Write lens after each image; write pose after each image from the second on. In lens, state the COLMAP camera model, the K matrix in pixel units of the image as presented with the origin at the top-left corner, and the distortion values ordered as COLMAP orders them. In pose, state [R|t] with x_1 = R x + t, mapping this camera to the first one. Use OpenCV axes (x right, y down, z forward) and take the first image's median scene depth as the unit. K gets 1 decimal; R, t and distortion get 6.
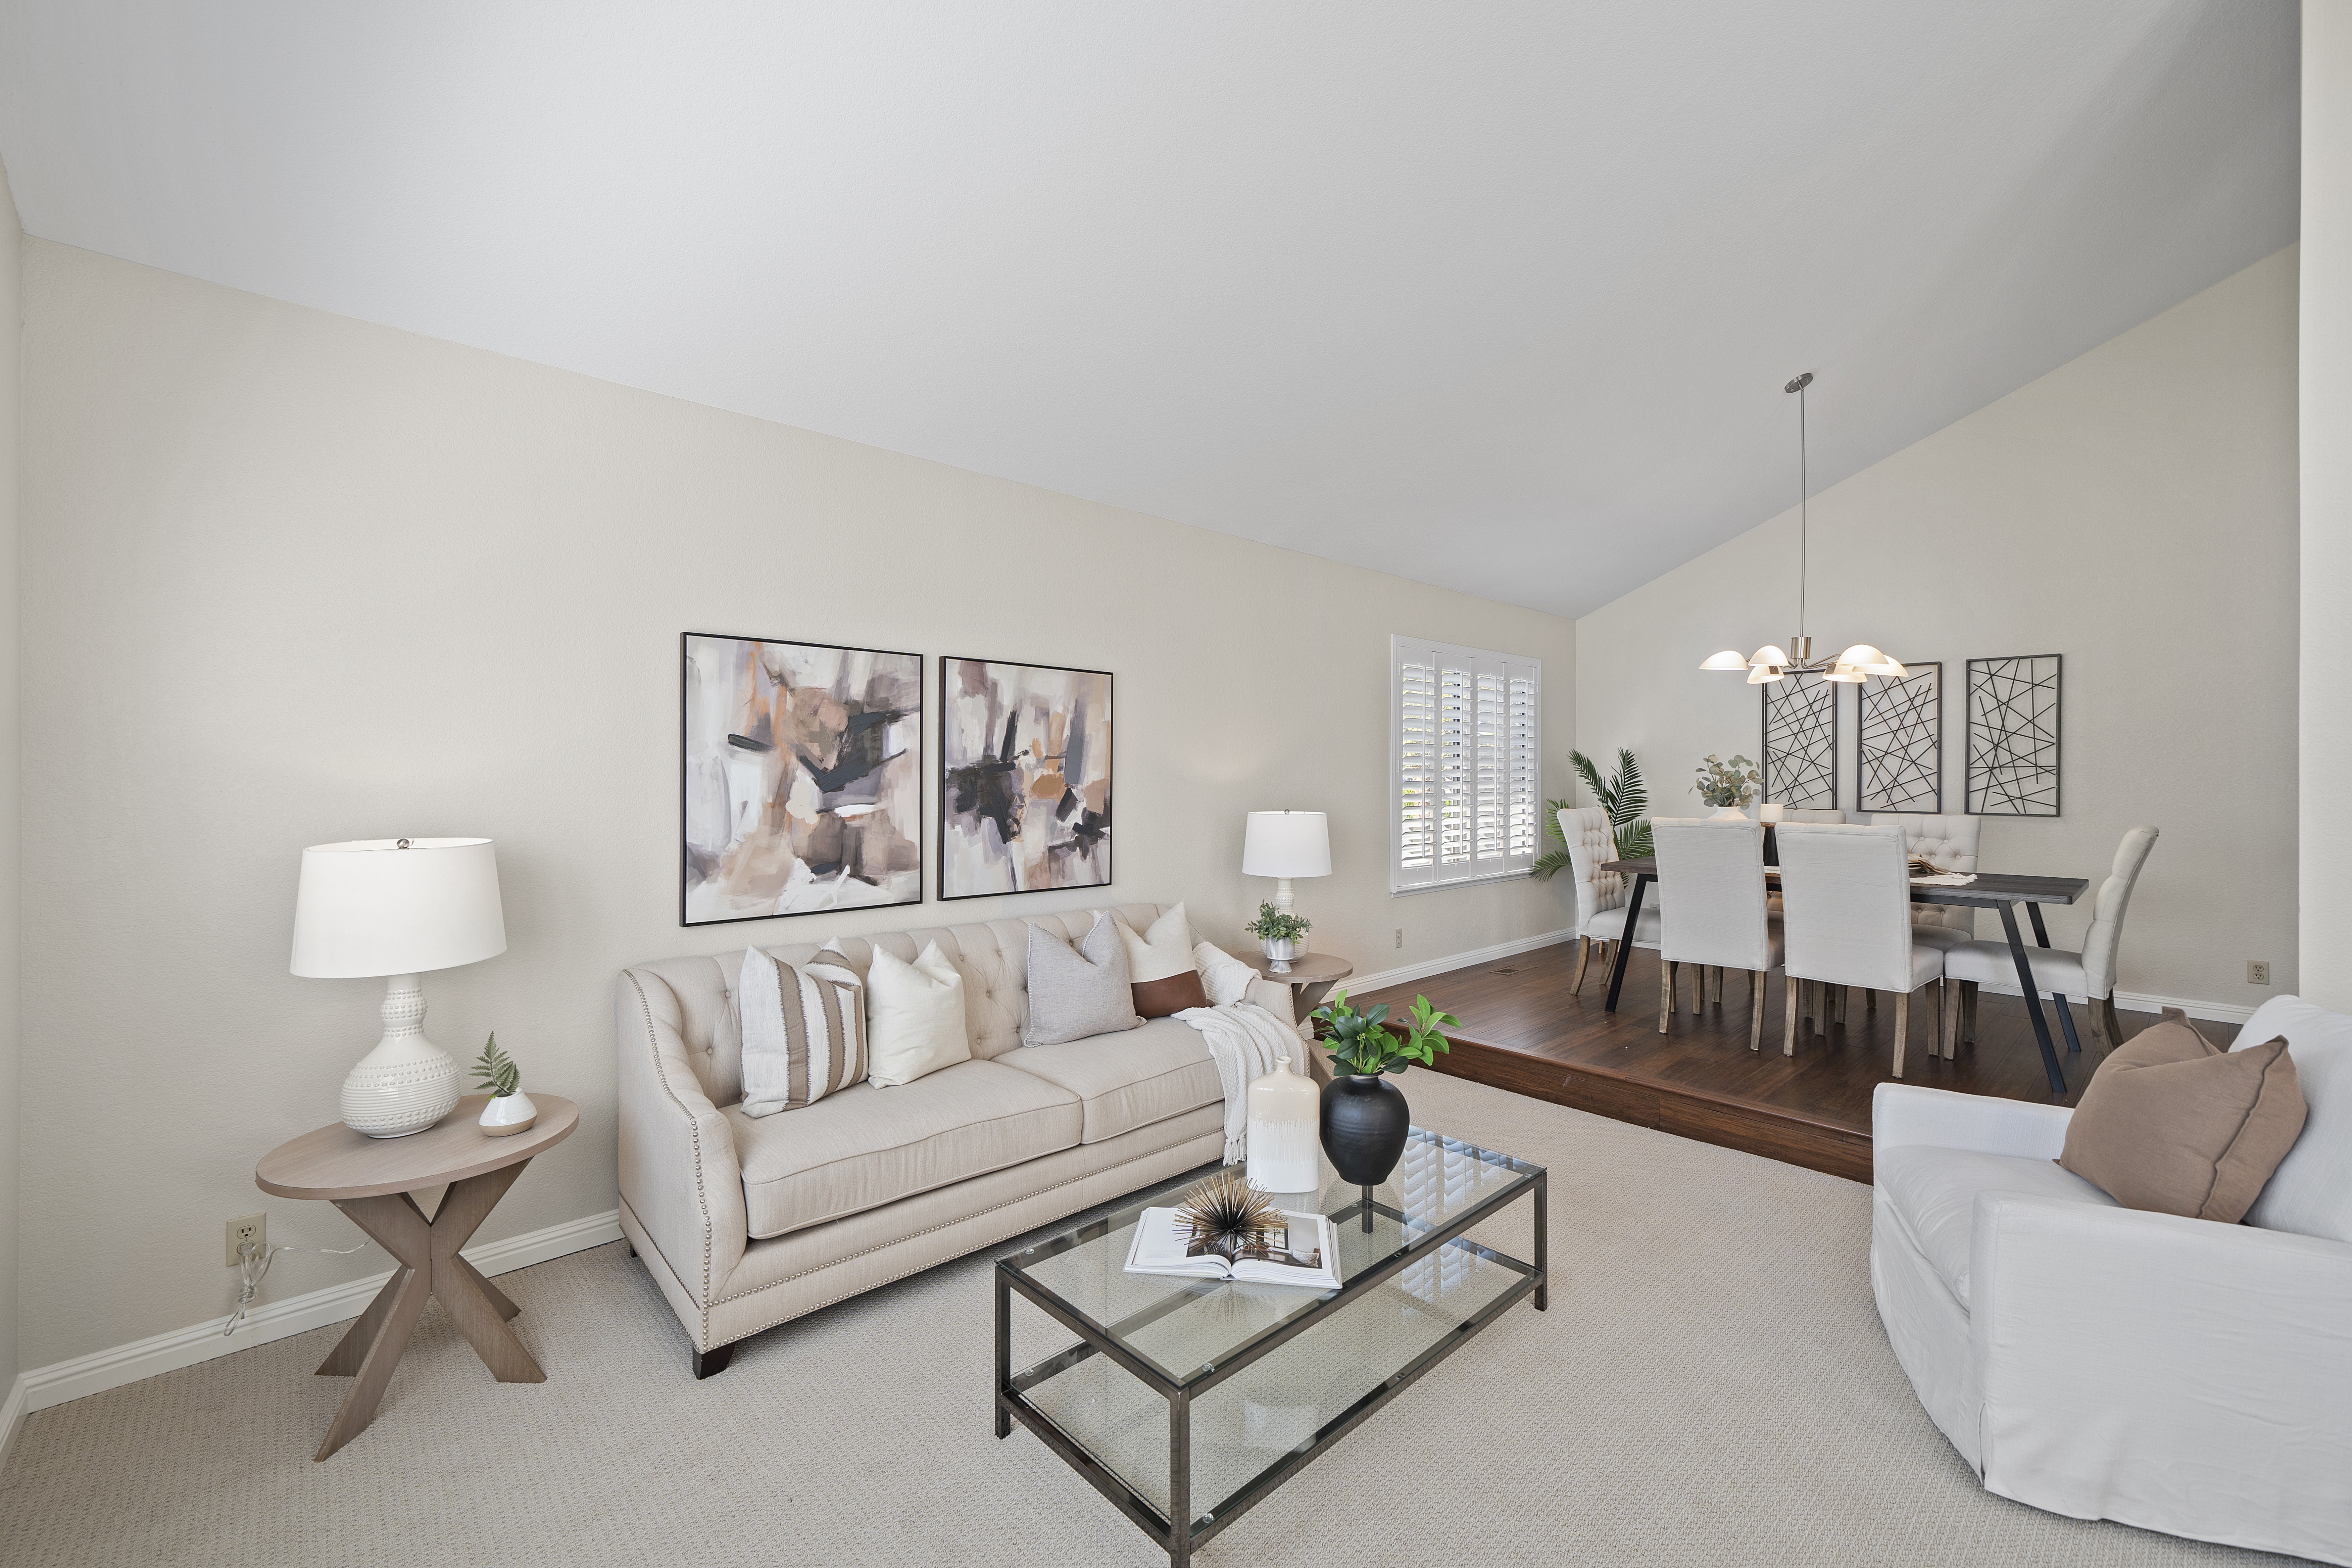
lens RADIAL K [[960.4, 0, 1164.4], [0, 960.4, 773.1], [0, 0, 1]] dist [0.000837, 0.000018]
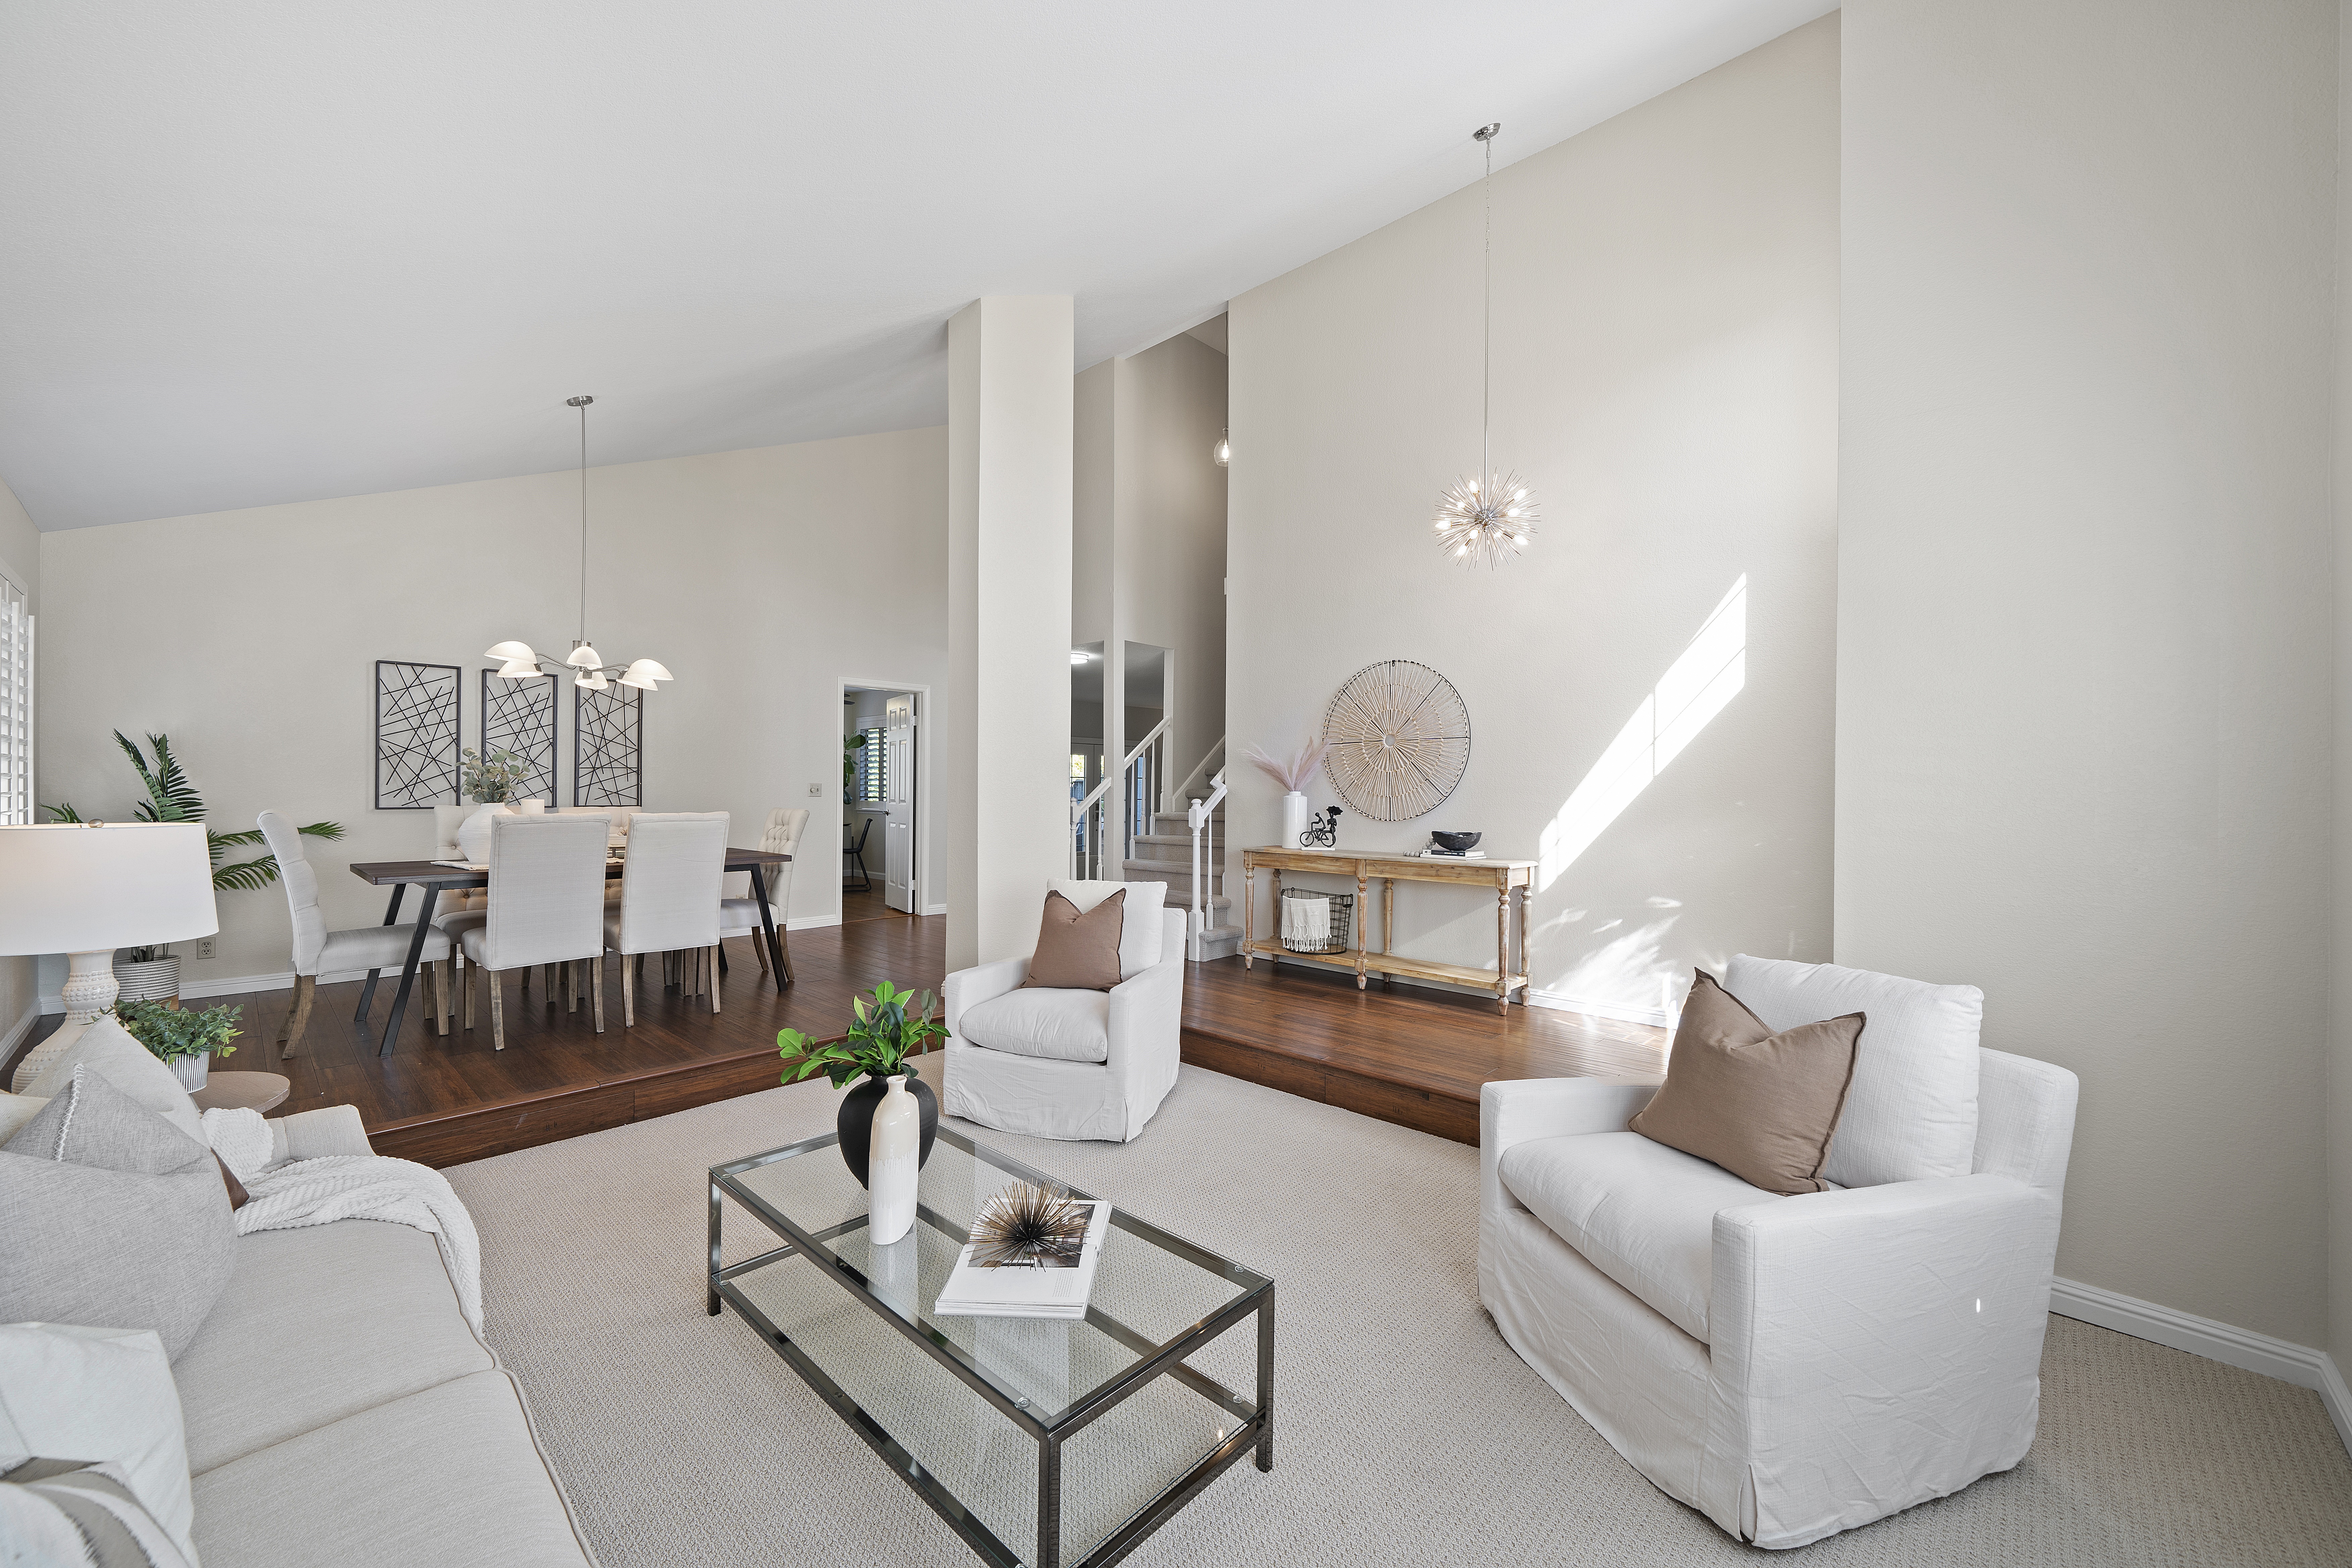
lens RADIAL K [[883.5, 0, 1169.6], [0, 883.5, 791.2], [0, 0, 1]] dist [-0.000518, -0.000009]
pose [[-0.072221, -0.005812, 0.997372, -0.424053], [-0.006996, 0.999961, 0.005321, 0.017447], [-0.997364, -0.006593, -0.072259, 0.492966]]
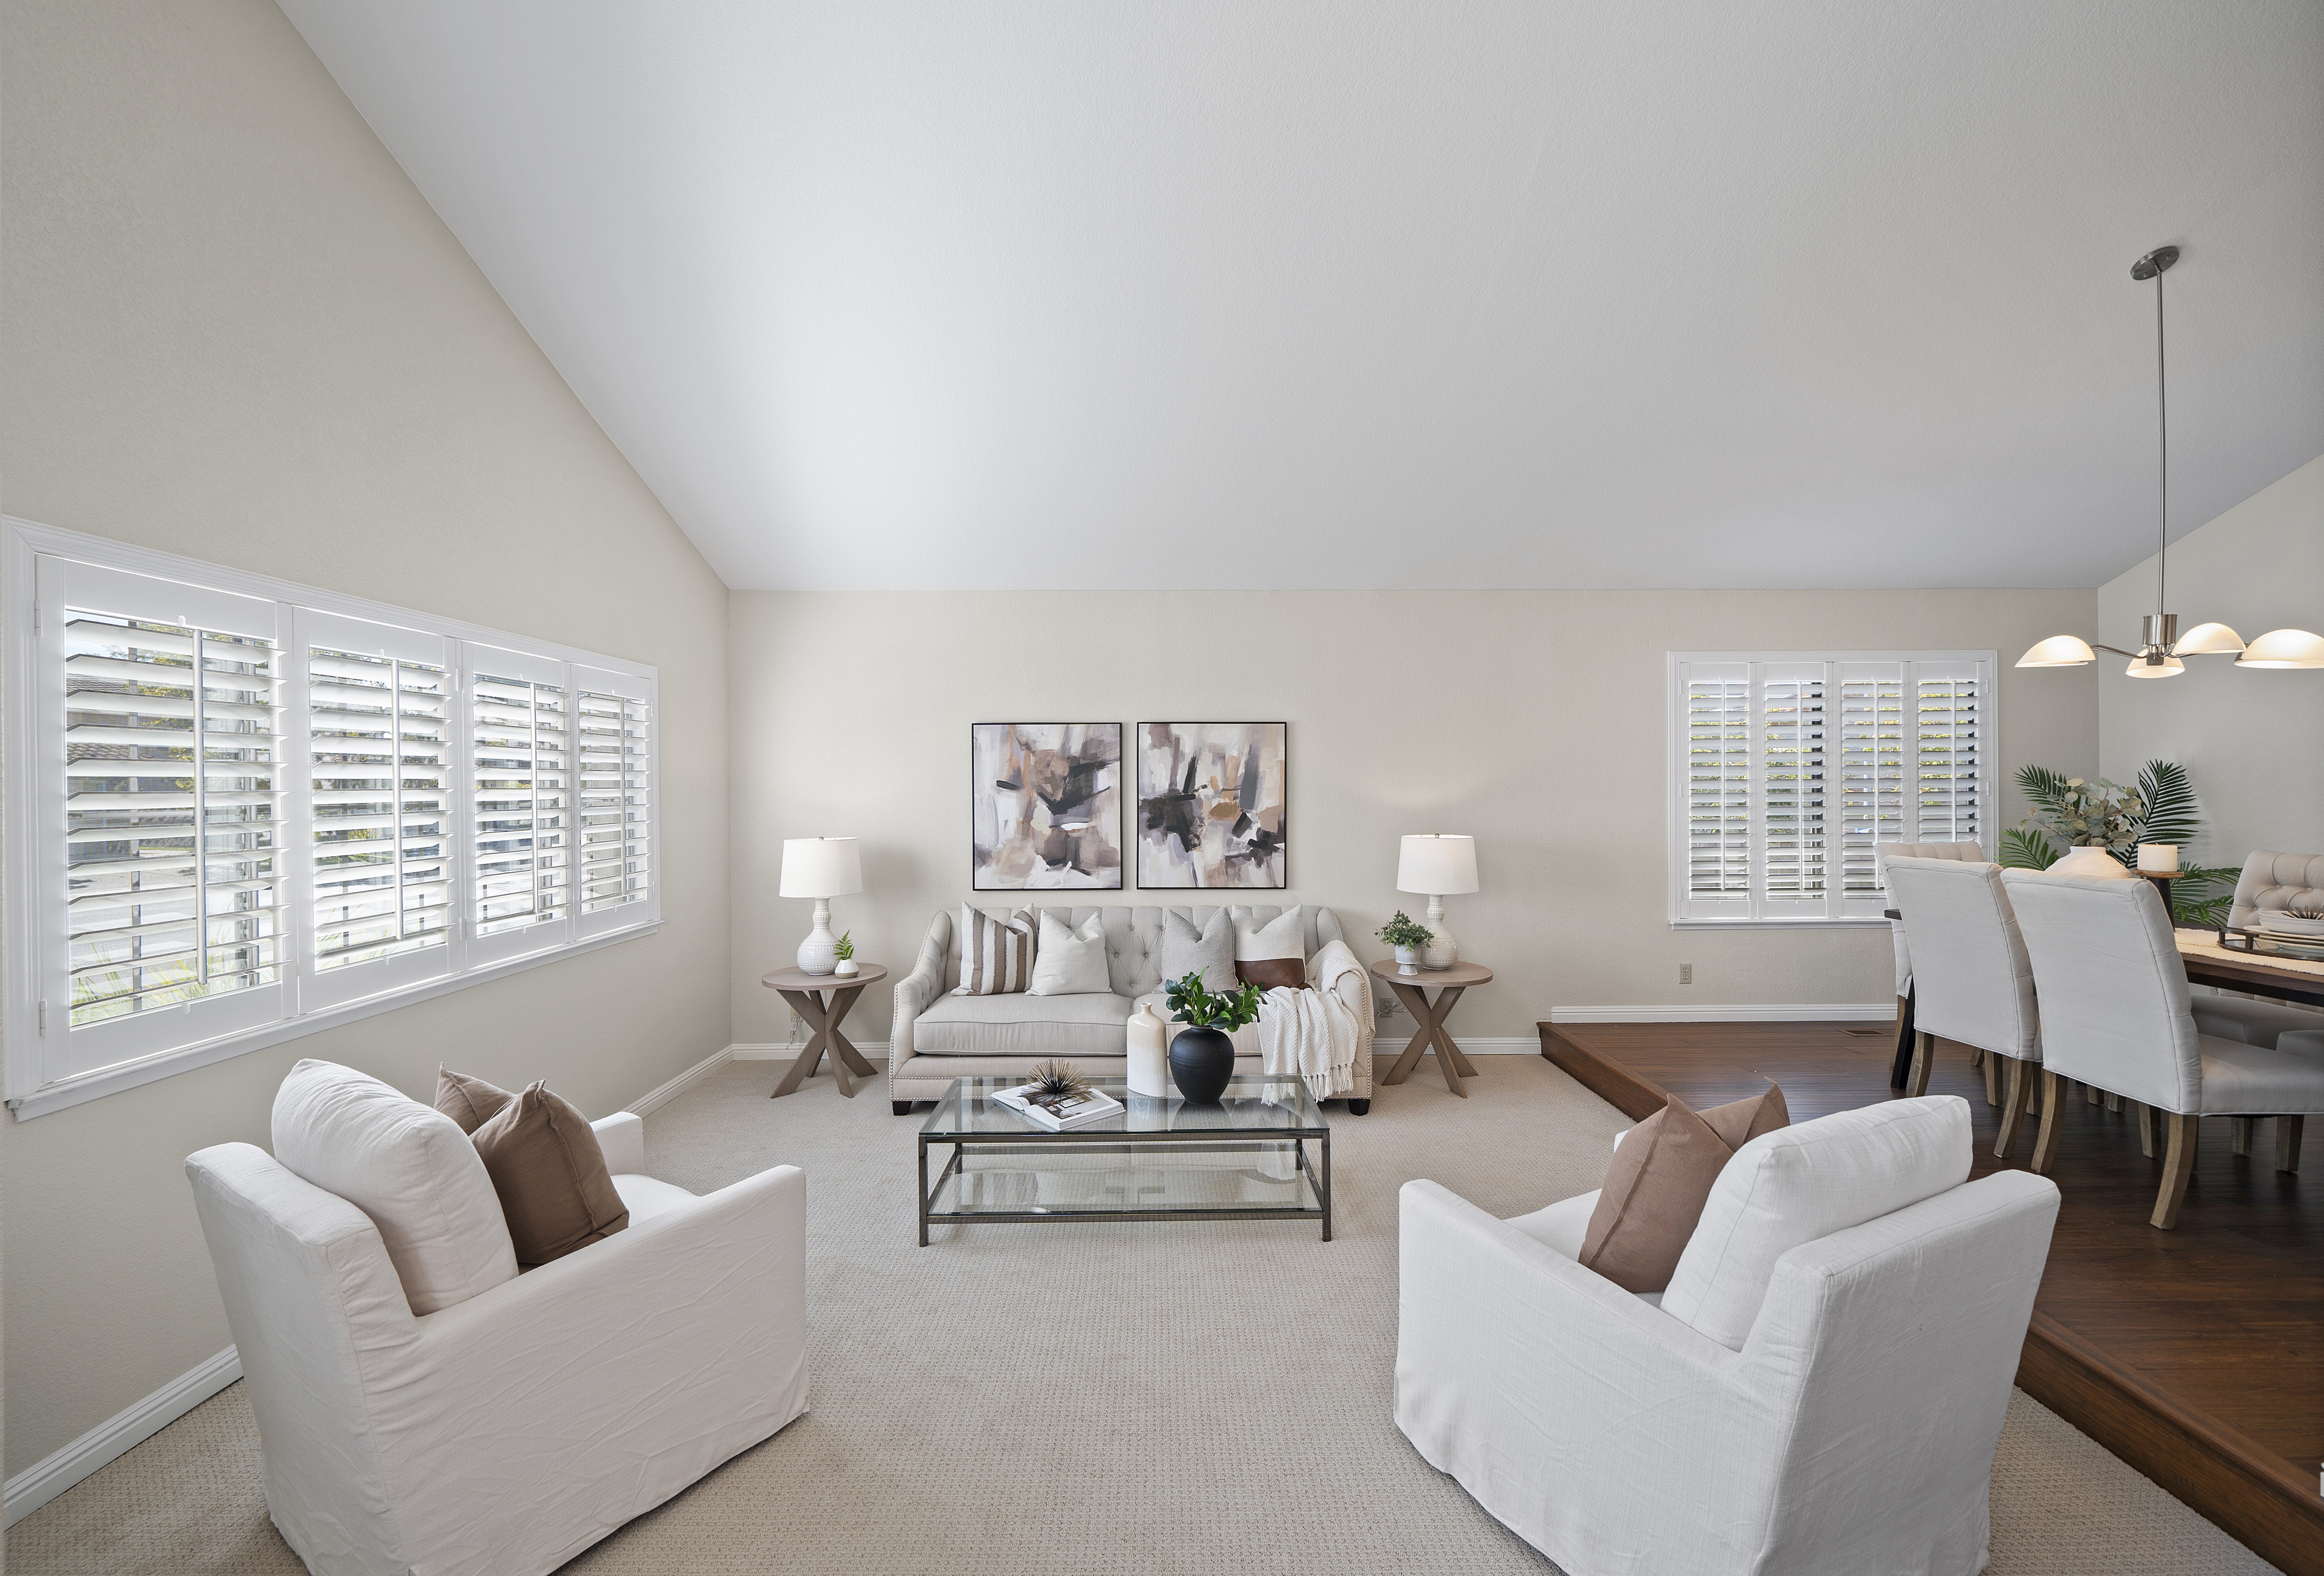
lens RADIAL K [[924.0, 0, 1162.0], [0, 924.0, 788.0], [0, 0, 1]] dist [-0.001384, -0.000107]
pose [[0.743753, -0.003856, -0.668443, 0.666392], [0.007757, 0.999966, 0.002862, -0.022733], [0.668409, -0.007314, 0.743758, -0.019670]]
